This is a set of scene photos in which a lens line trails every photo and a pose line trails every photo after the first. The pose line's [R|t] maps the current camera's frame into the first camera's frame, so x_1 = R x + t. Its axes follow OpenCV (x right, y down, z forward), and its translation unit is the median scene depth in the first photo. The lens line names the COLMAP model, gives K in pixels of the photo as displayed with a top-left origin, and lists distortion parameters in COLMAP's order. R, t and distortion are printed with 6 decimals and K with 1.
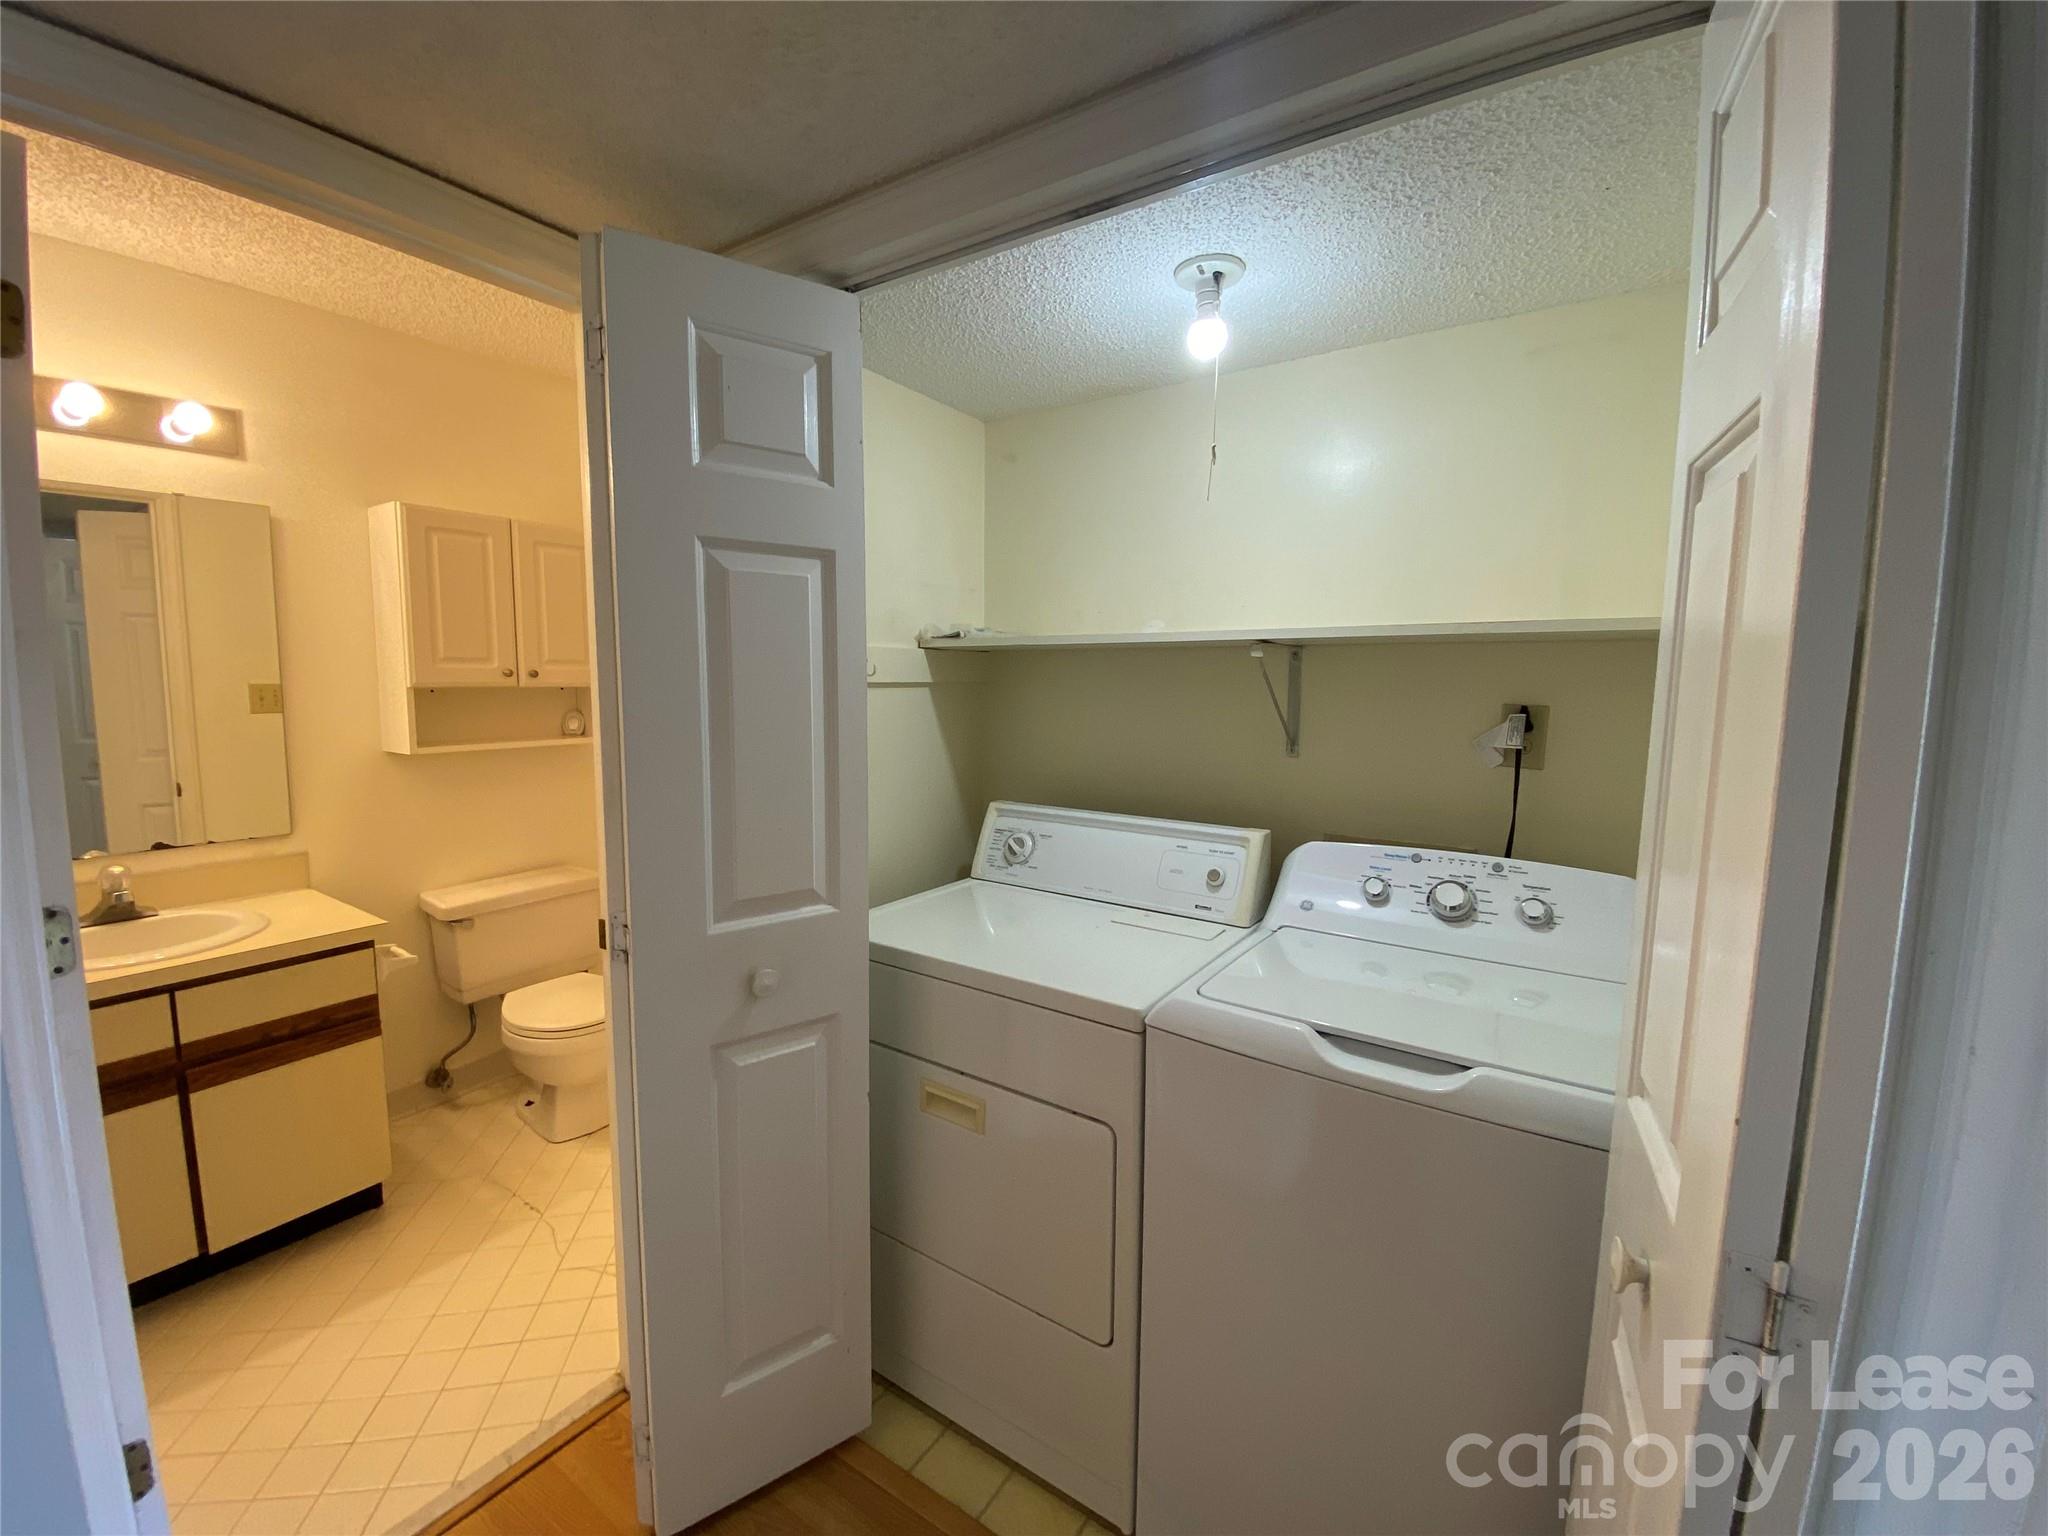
lens RADIAL K [[836.0, 0, 1019.0], [0, 836.0, 754.5], [0, 0, 1]] dist [0.017271, -0.019293]
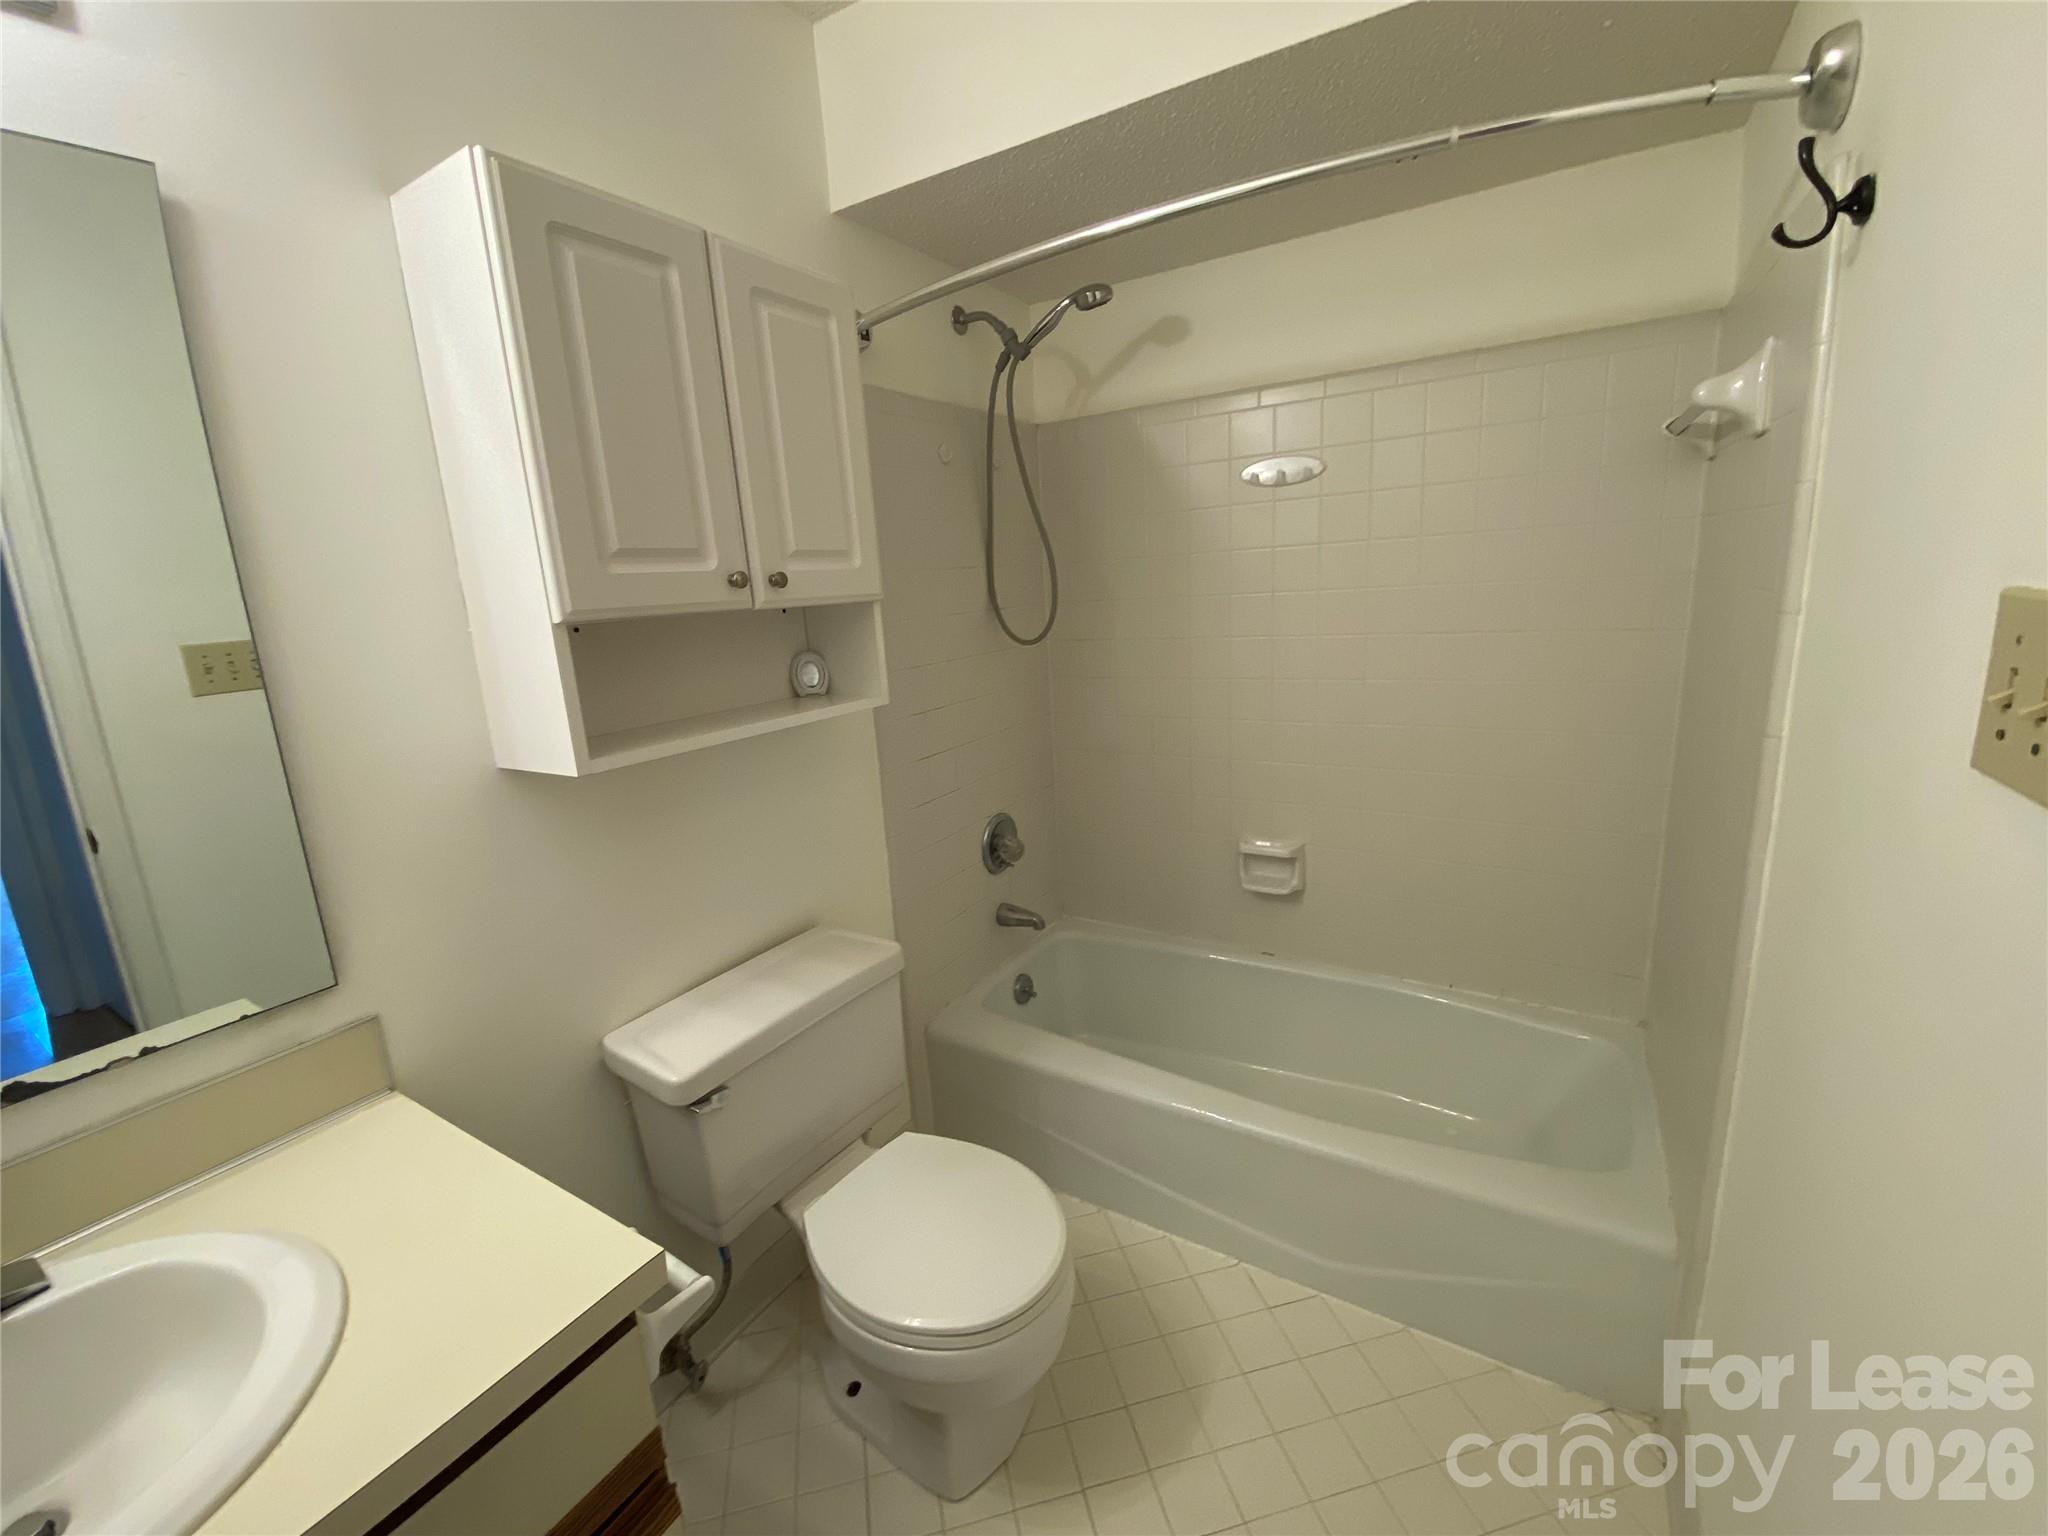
lens RADIAL K [[836.0, 0, 1019.0], [0, 836.0, 754.5], [0, 0, 1]] dist [0.017271, -0.019293]
pose [[0.996726, -0.077158, 0.024149, -0.472562], [0.074072, 0.991200, 0.109705, -0.040262], [-0.032401, -0.107557, 0.993671, 0.520298]]
